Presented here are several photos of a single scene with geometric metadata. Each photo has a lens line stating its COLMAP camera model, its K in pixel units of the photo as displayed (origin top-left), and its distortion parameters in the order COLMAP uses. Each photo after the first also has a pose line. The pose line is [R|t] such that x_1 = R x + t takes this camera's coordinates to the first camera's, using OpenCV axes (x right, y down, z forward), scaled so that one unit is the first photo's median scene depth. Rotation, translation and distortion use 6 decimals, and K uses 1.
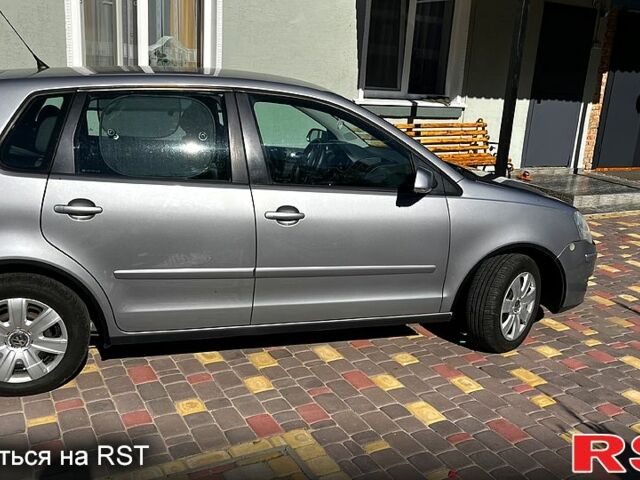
lens RADIAL K [[649.5, 0, 318.3], [0, 649.5, 244.2], [0, 0, 1]] dist [0.036843, 0.000000]
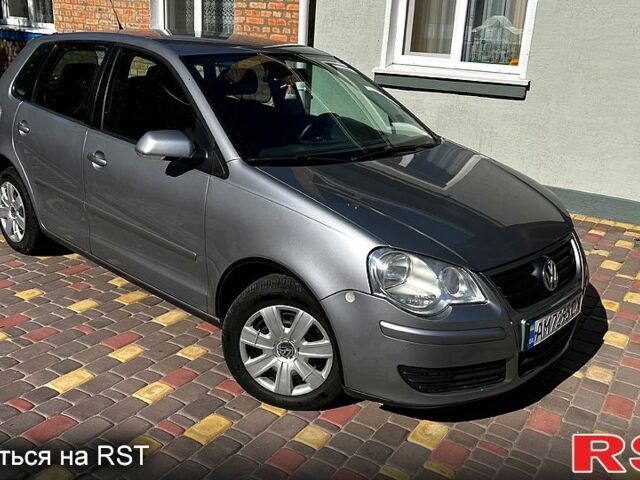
lens RADIAL K [[649.5, 0, 322.6], [0, 649.5, 231.9], [0, 0, 1]] dist [0.036843, 0.000000]
pose [[0.500318, 0.233470, -0.833771, 0.969677], [-0.252826, 0.960385, 0.117211, -0.137515], [0.828107, 0.152156, 0.539525, 0.670554]]
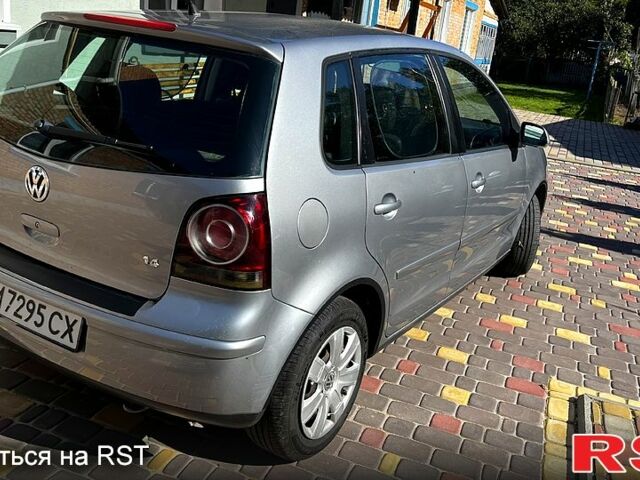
lens RADIAL K [[649.5, 0, 317.9], [0, 649.5, 236.4], [0, 0, 1]] dist [0.036843, 0.000000]
pose [[0.759400, -0.169654, 0.628116, -0.793365], [0.103686, 0.984624, 0.140590, -0.115783], [-0.642310, -0.041638, 0.765314, 0.358733]]
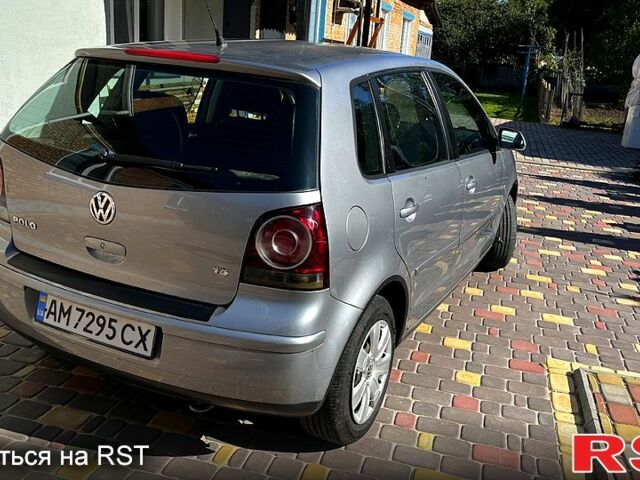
lens RADIAL K [[649.5, 0, 319.6], [0, 649.5, 239.4], [0, 0, 1]] dist [0.036843, 0.000000]
pose [[0.690789, -0.207768, 0.692562, -0.904514], [0.155130, 0.978109, 0.138698, -0.130659], [-0.706219, 0.011626, 0.707898, 0.370708]]
